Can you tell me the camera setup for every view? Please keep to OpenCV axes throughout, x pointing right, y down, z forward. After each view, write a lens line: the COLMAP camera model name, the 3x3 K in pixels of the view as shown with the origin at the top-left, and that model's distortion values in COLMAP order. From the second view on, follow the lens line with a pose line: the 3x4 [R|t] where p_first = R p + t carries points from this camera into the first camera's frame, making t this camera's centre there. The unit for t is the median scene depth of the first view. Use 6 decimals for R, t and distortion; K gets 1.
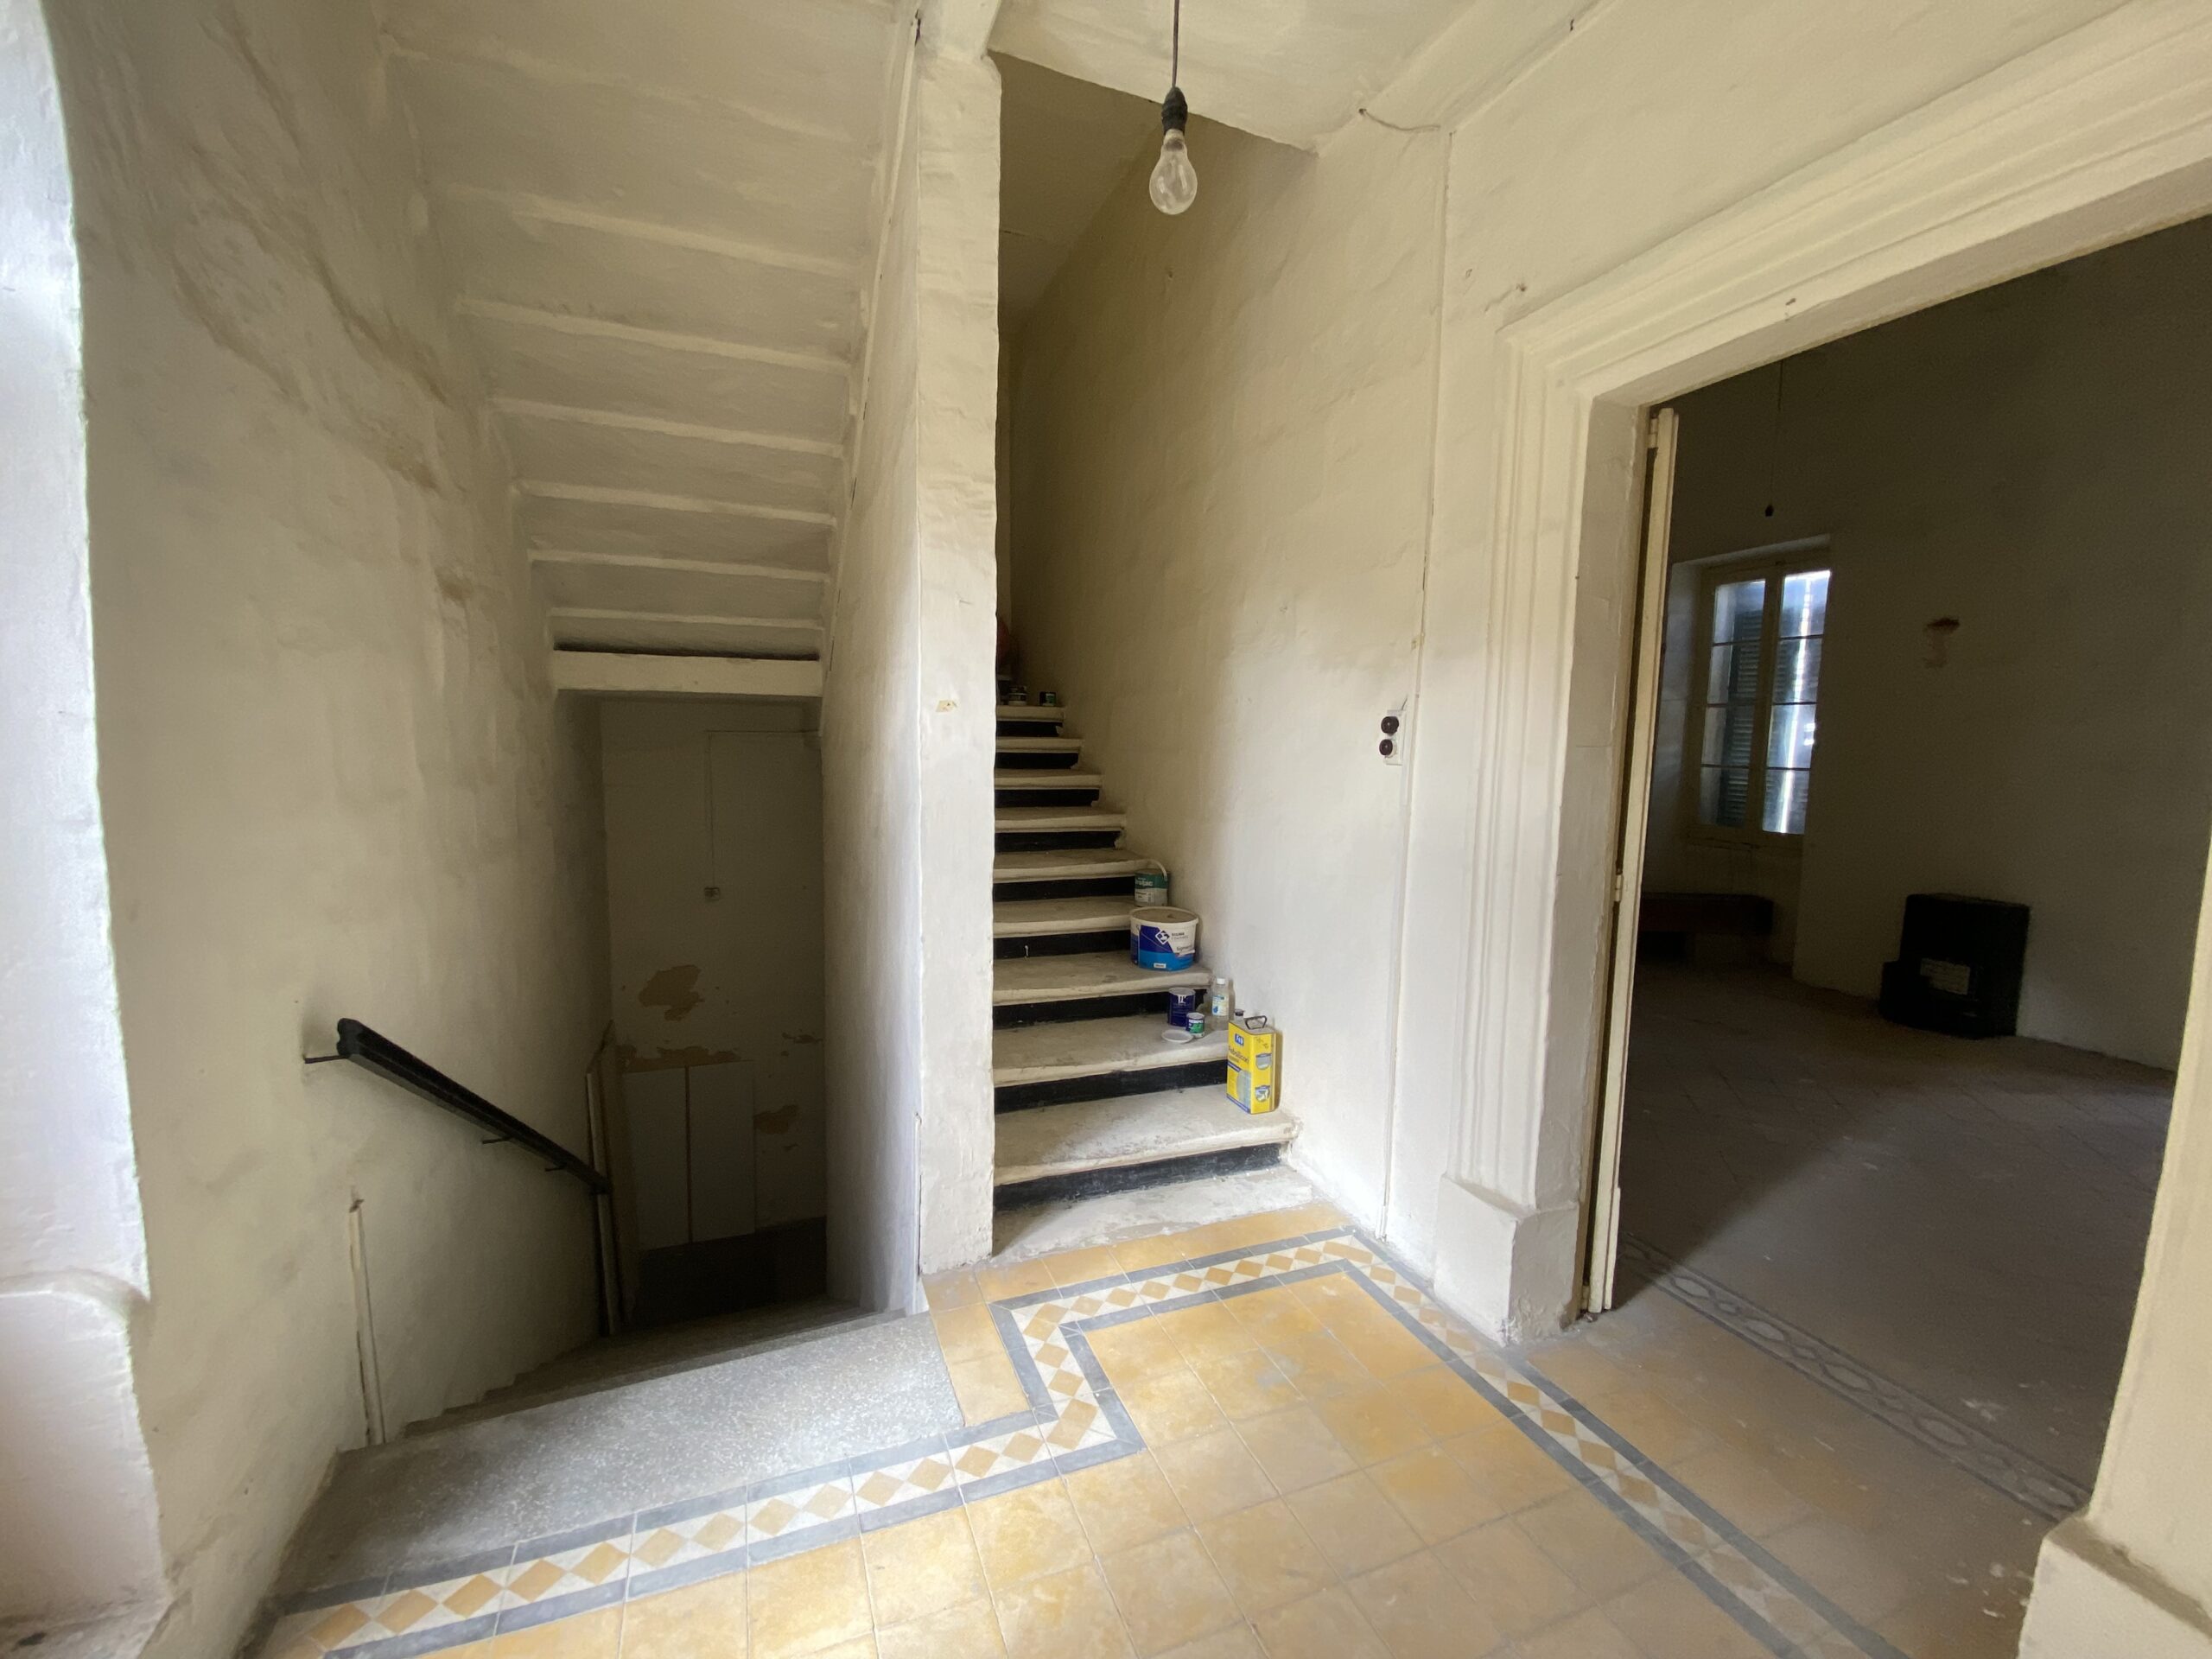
lens RADIAL K [[901.0, 0, 1106.0], [0, 901.0, 829.5], [0, 0, 1]] dist [-0.019092, -0.000415]
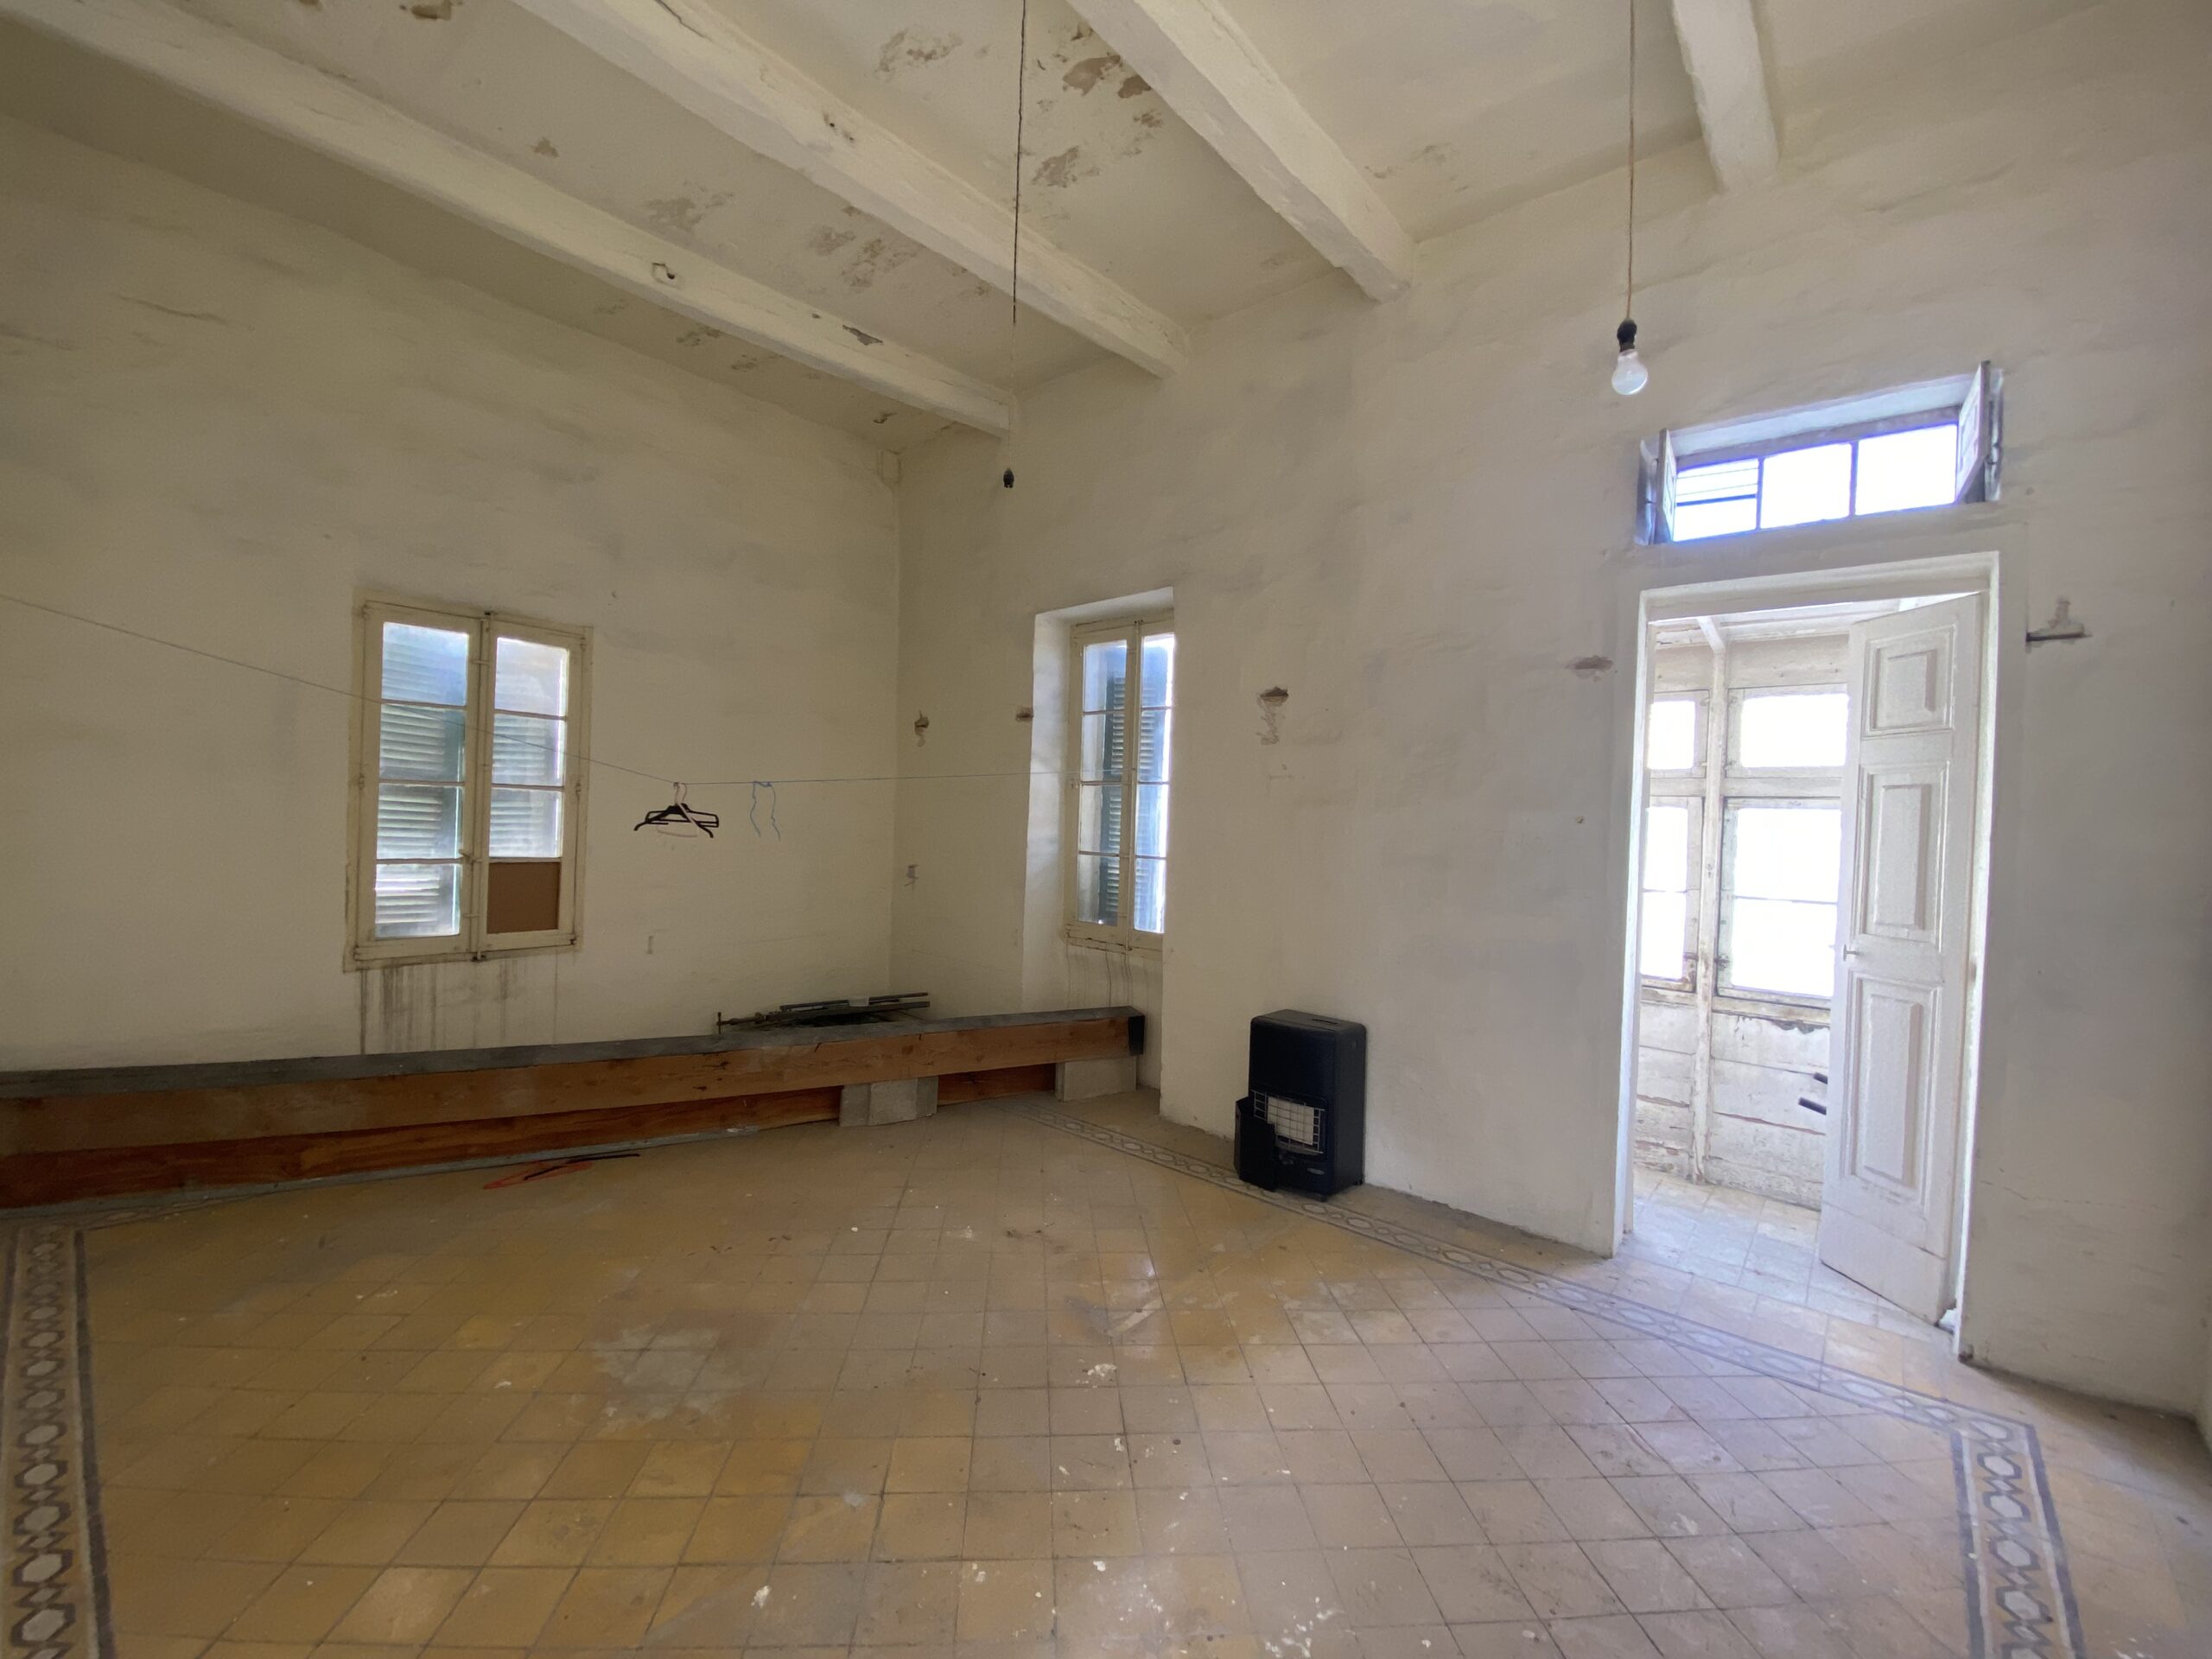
lens RADIAL K [[893.0, 0, 1106.0], [0, 893.0, 829.5], [0, 0, 1]] dist [0.000117, 0.000020]
pose [[0.878923, 0.002171, 0.476959, 0.308348], [0.035949, 0.996844, -0.070785, -0.035690], [-0.475607, 0.079361, 0.876071, 0.258956]]
